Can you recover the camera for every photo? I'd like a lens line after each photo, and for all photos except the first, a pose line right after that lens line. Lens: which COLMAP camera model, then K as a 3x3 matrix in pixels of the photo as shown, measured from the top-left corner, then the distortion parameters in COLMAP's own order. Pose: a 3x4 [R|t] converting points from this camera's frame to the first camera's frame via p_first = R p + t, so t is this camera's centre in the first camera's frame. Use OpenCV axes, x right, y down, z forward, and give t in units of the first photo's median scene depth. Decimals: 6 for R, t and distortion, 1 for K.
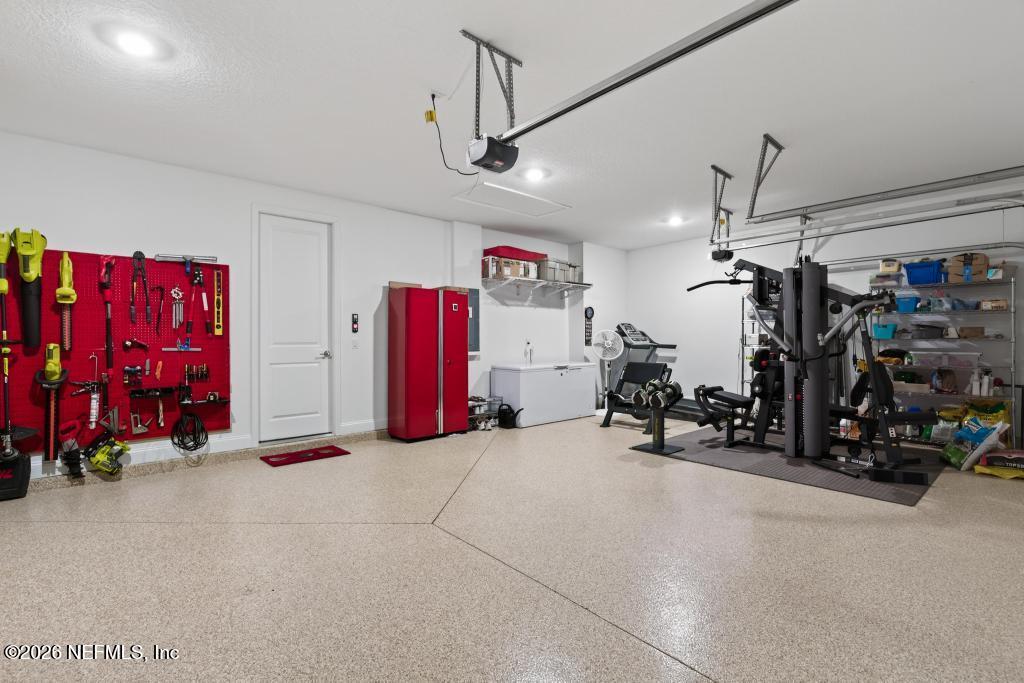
lens RADIAL K [[500.1, 0, 510.5], [0, 500.1, 341.6], [0, 0, 1]] dist [-0.003567, -0.000196]
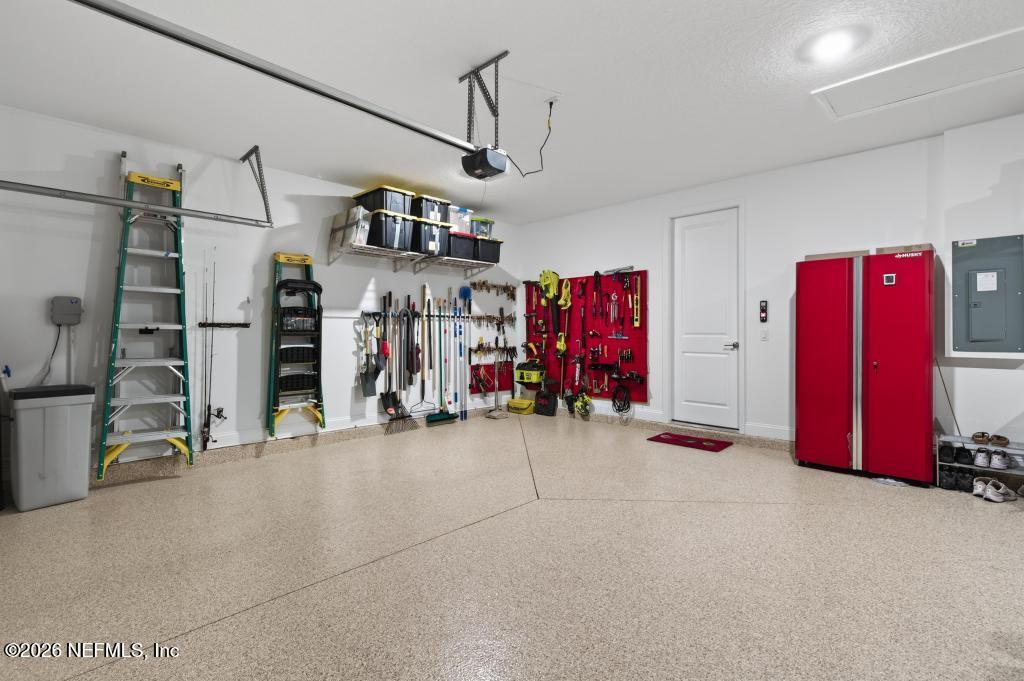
lens RADIAL K [[475.8, 0, 487.8], [0, 475.8, 333.4], [0, 0, 1]] dist [-0.001406, -0.000574]
pose [[-0.002226, 0.009532, -0.999952, 0.641227], [-0.000043, 0.999955, 0.009533, -0.007783], [0.999998, 0.000064, -0.002226, 0.641524]]
